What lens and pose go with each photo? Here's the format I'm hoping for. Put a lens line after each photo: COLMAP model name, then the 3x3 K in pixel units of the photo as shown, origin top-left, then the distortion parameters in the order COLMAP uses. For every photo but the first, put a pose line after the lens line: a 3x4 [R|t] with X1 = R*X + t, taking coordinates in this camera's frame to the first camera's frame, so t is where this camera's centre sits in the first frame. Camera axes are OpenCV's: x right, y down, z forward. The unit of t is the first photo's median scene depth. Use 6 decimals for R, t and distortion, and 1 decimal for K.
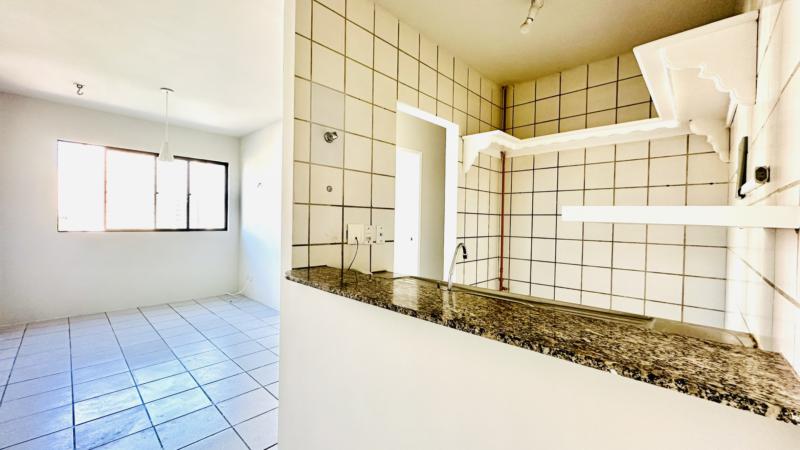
lens RADIAL K [[318.2, 0, 399.0], [0, 318.2, 226.0], [0, 0, 1]] dist [0.000231, 0.000070]
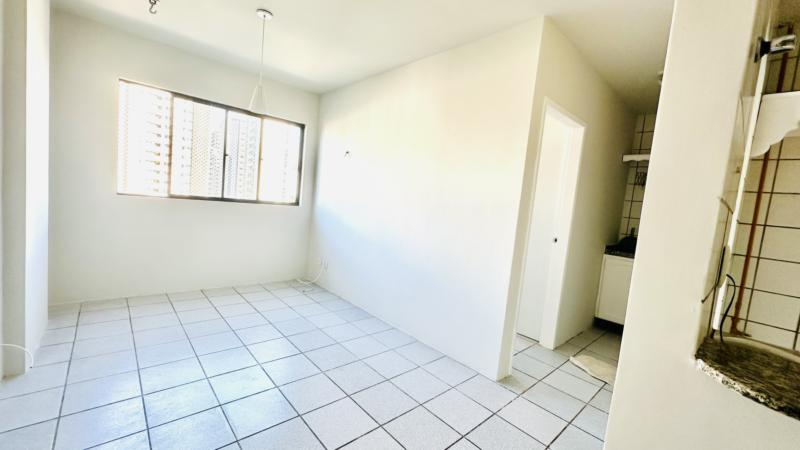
lens RADIAL K [[318.2, 0, 399.0], [0, 318.2, 226.0], [0, 0, 1]] dist [0.000231, 0.000070]
pose [[0.994368, 0.085000, -0.063304, -0.589062], [-0.080743, 0.994480, 0.067013, -0.027353], [0.068651, -0.061525, 0.995742, 0.466116]]
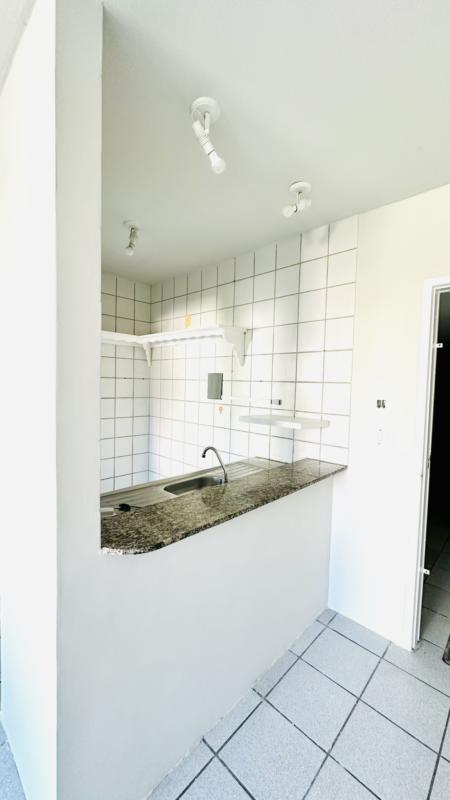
lens RADIAL K [[318.2, 0, 224.3], [0, 318.2, 398.9], [0, 0, 1]] dist [0.000231, 0.000070]
pose [[0.005860, -0.069053, 0.997596, -0.769763], [-0.012959, 0.997524, 0.069124, -0.164330], [-0.999899, -0.013333, 0.004951, 0.627792]]
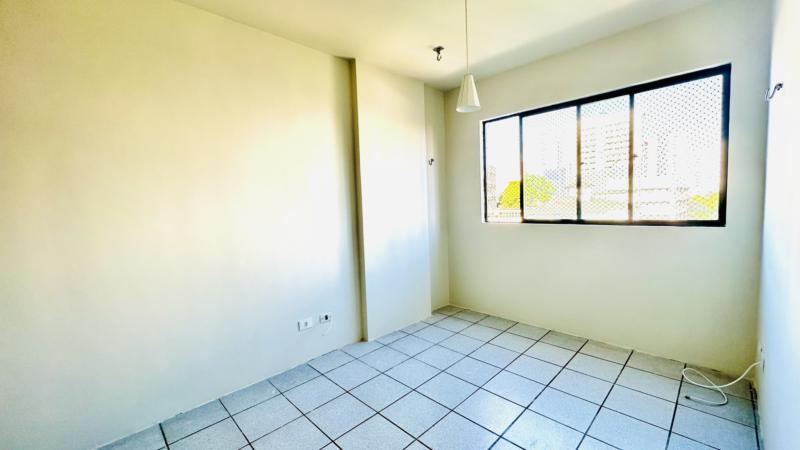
lens RADIAL K [[318.2, 0, 399.0], [0, 318.2, 226.0], [0, 0, 1]] dist [0.000231, 0.000070]
pose [[-0.037119, 0.051051, -0.998006, -0.259925], [0.019583, 0.998540, 0.050350, -0.043688], [0.999119, -0.017675, -0.038064, 1.575504]]
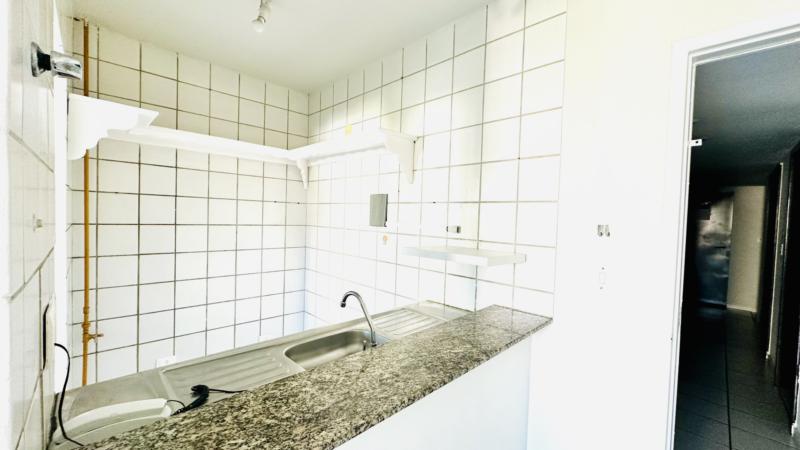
lens RADIAL K [[318.2, 0, 399.0], [0, 318.2, 226.0], [0, 0, 1]] dist [0.000231, 0.000070]
pose [[0.031473, -0.049717, 0.998267, -0.474444], [-0.018178, 0.998568, 0.050305, -0.122728], [-0.999339, -0.019730, 0.030525, 0.564023]]
